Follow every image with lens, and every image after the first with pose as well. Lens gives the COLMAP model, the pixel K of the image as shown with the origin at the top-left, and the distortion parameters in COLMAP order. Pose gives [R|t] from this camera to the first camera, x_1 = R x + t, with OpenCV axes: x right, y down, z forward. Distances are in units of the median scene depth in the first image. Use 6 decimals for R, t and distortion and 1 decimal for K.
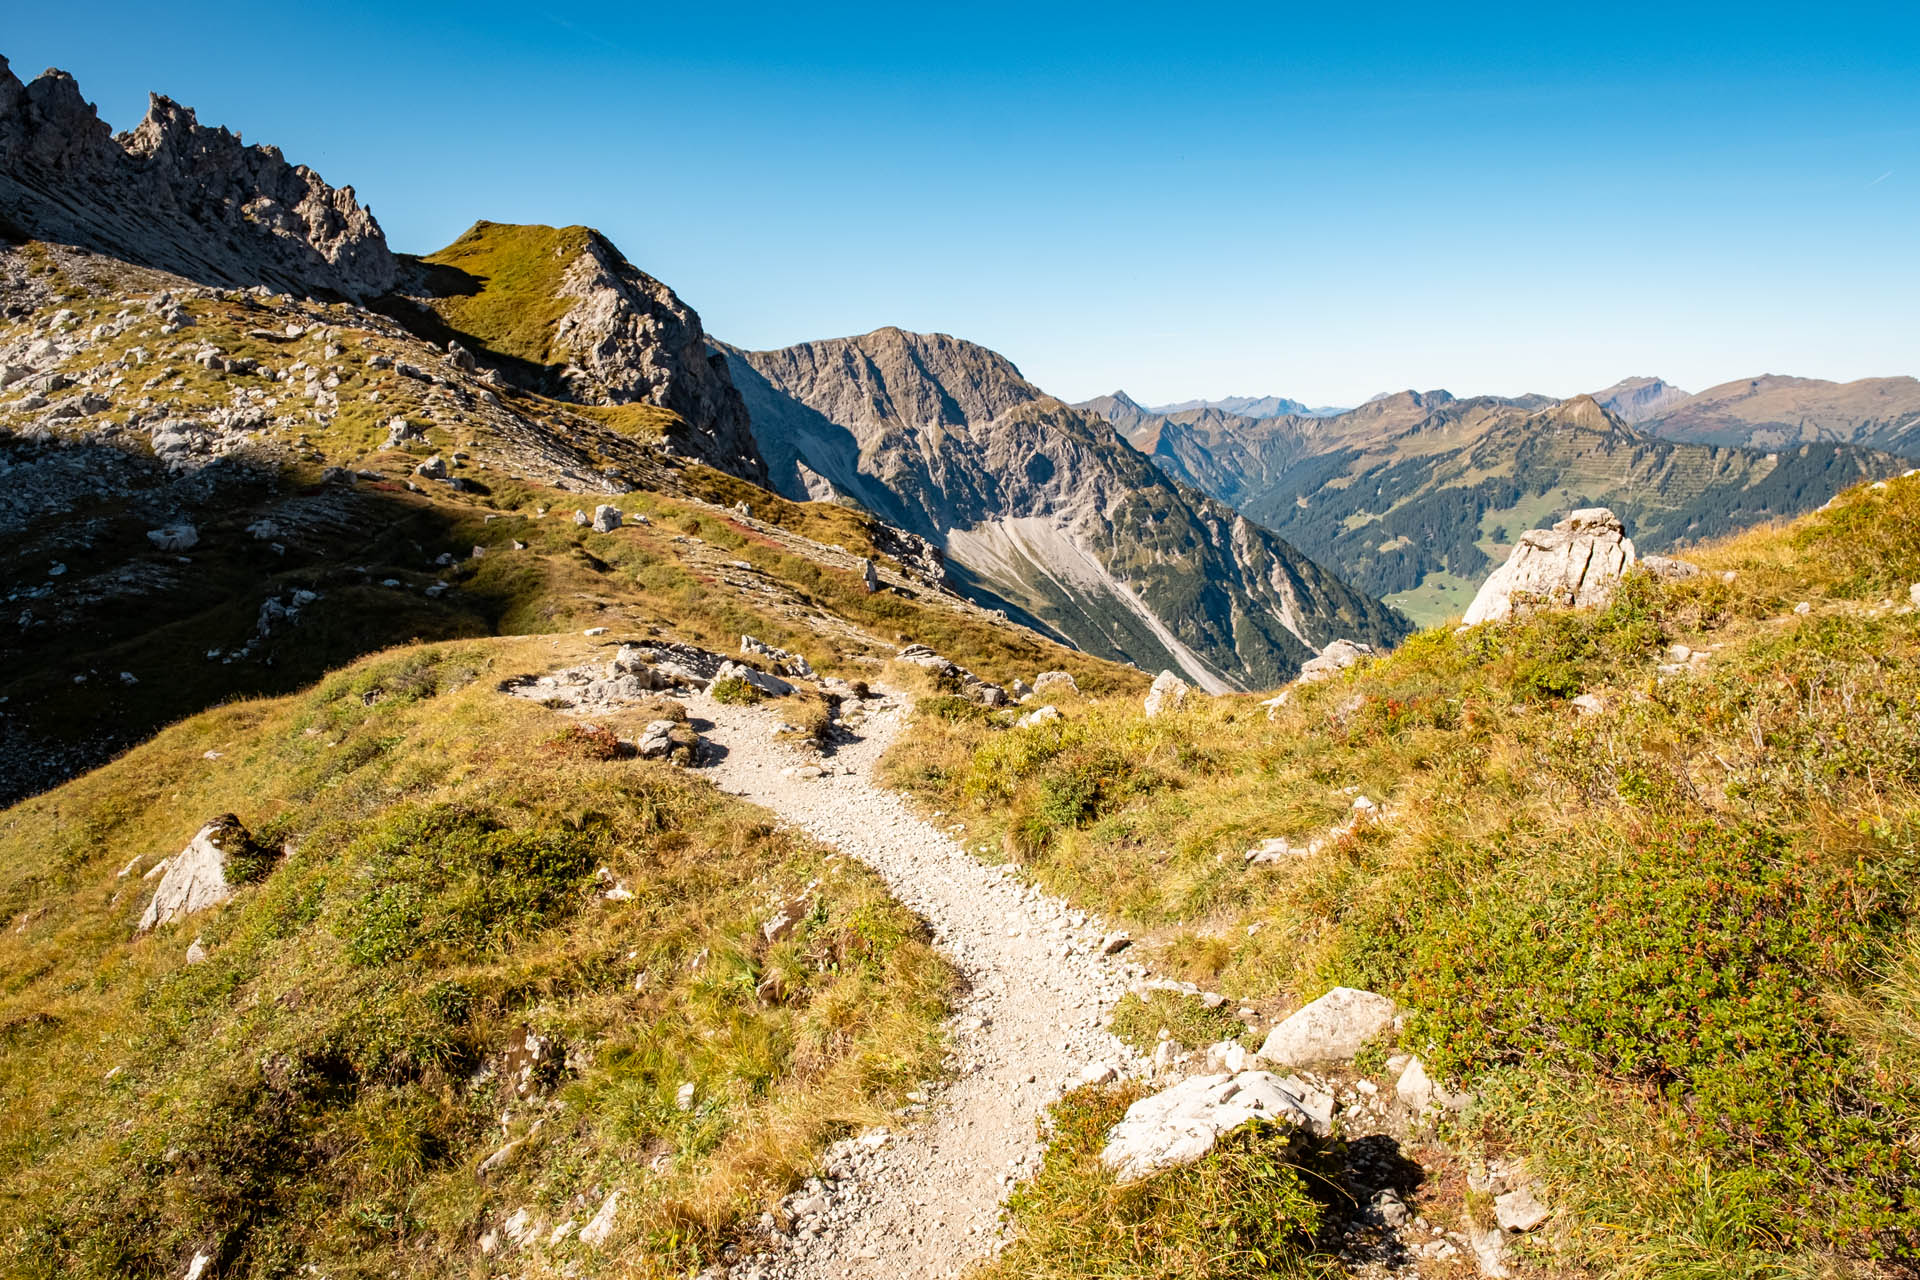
lens RADIAL K [[1313.6, 0, 962.3], [0, 1313.6, 635.2], [0, 0, 1]] dist [-0.023782, 0.012560]
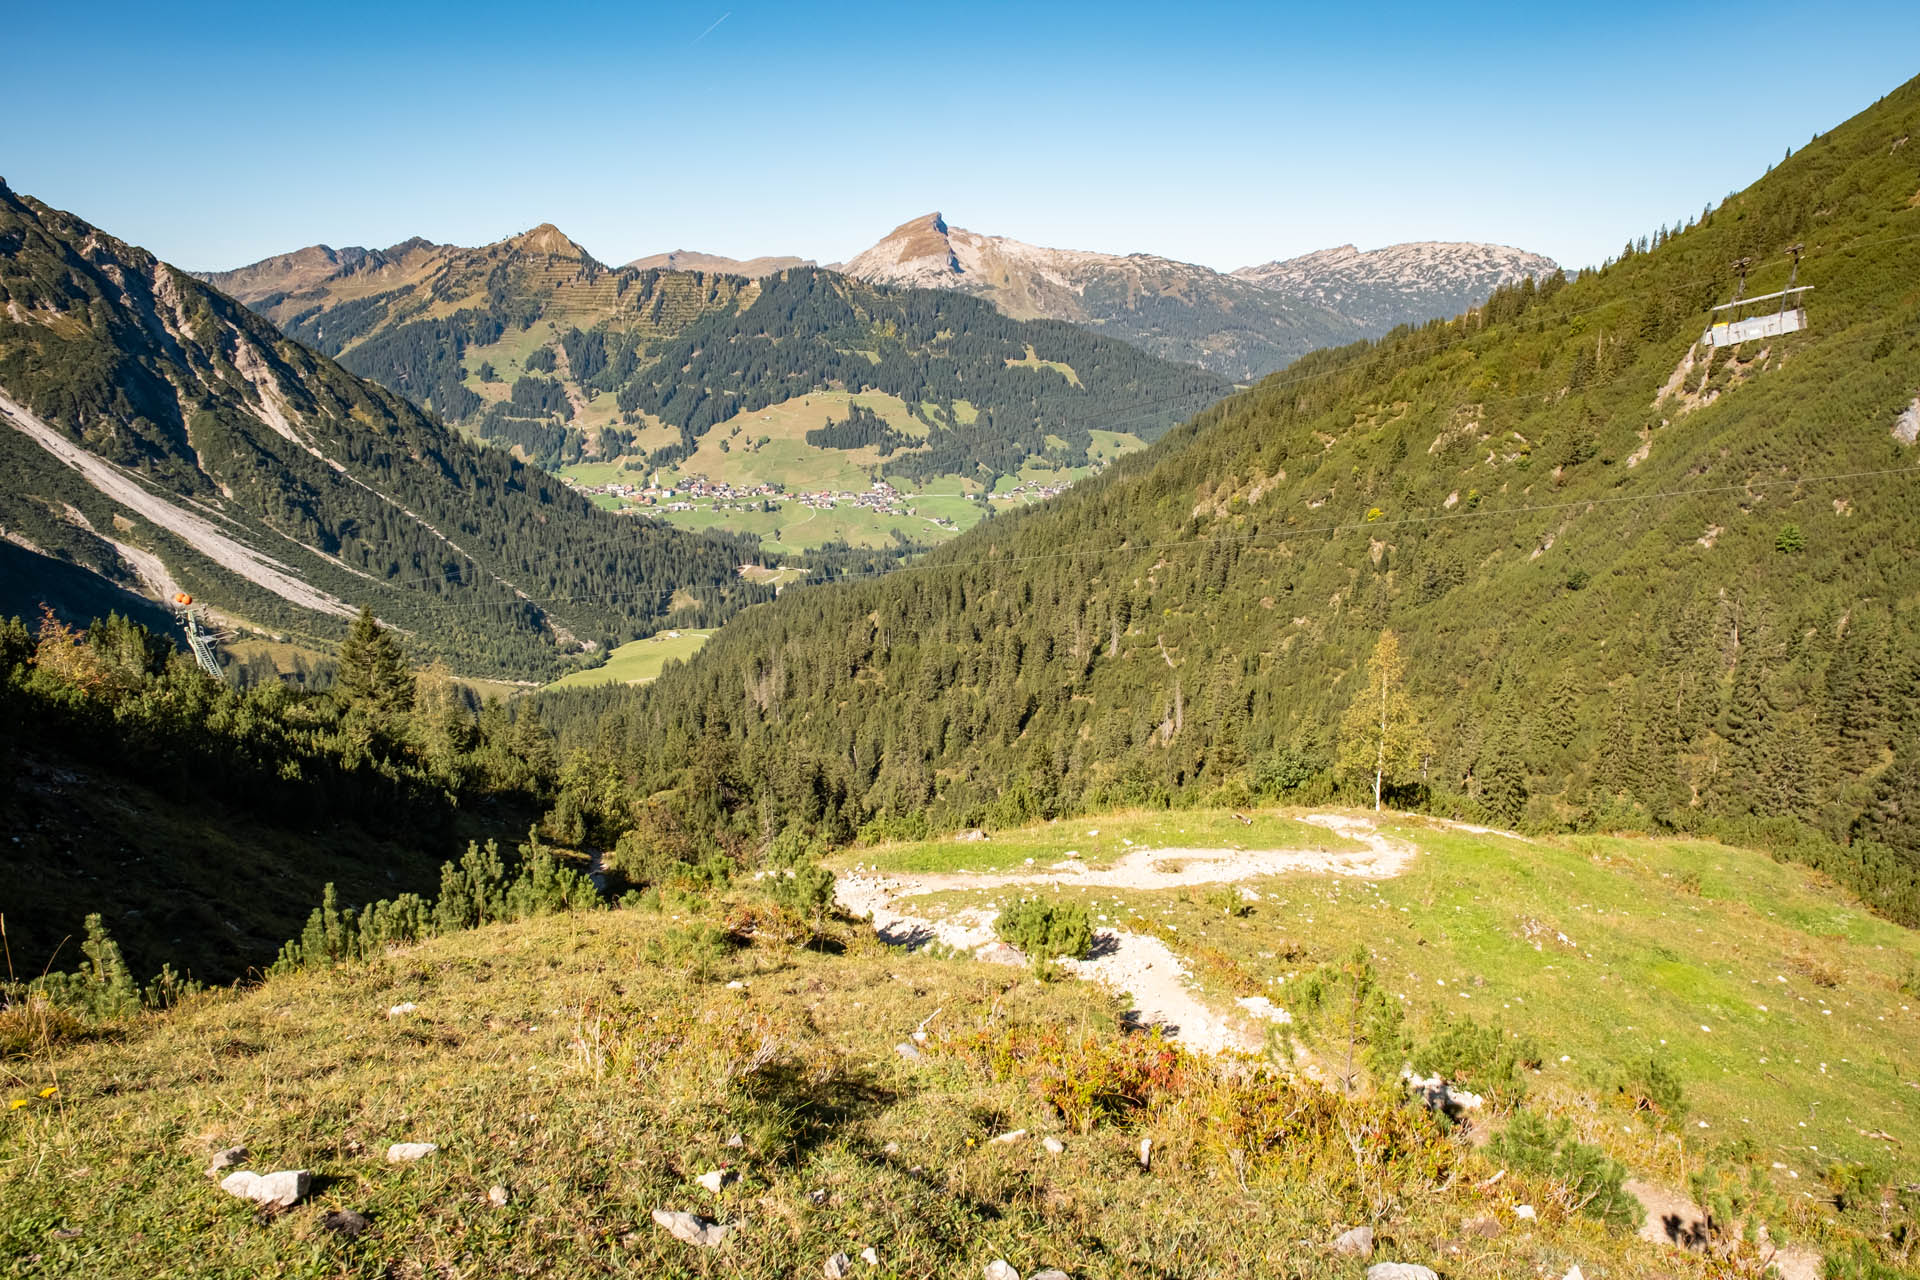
lens RADIAL K [[1313.6, 0, 967.6], [0, 1313.6, 640.0], [0, 0, 1]] dist [-0.023782, 0.012560]
pose [[0.702936, -0.143625, 0.696601, 0.017292], [0.097025, 0.989607, 0.106129, 0.034775], [-0.704604, -0.007014, 0.709566, 0.190187]]
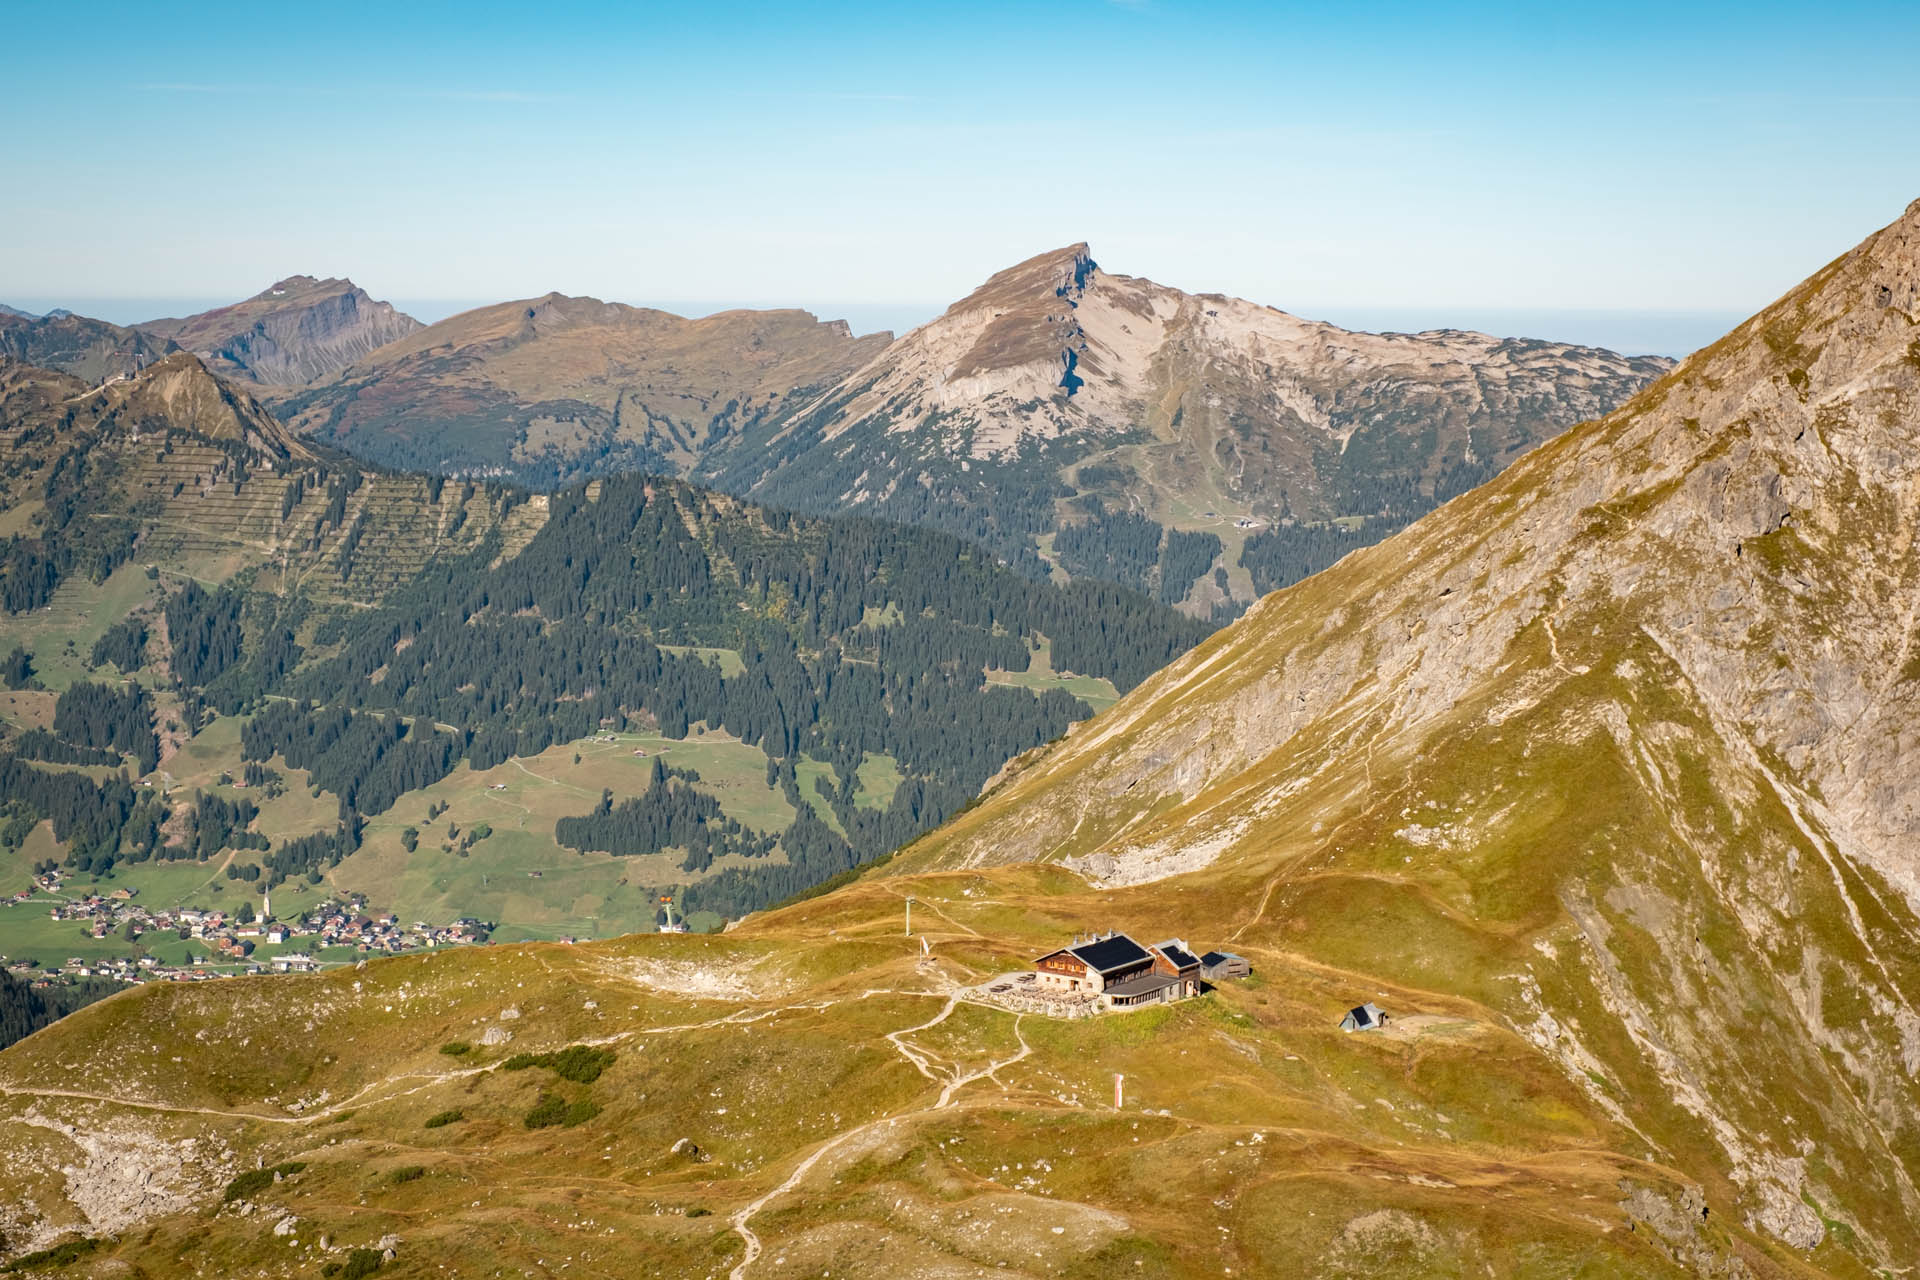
lens RADIAL K [[3408.9, 0, 959.9], [0, 3408.9, 639.4], [0, 0, 1]] dist [0.023723, 0.000000]
pose [[0.792088, -0.021409, 0.610031, -0.047594], [0.066526, 0.996459, -0.051409, -0.005634], [-0.606771, 0.081304, 0.790708, -0.120930]]
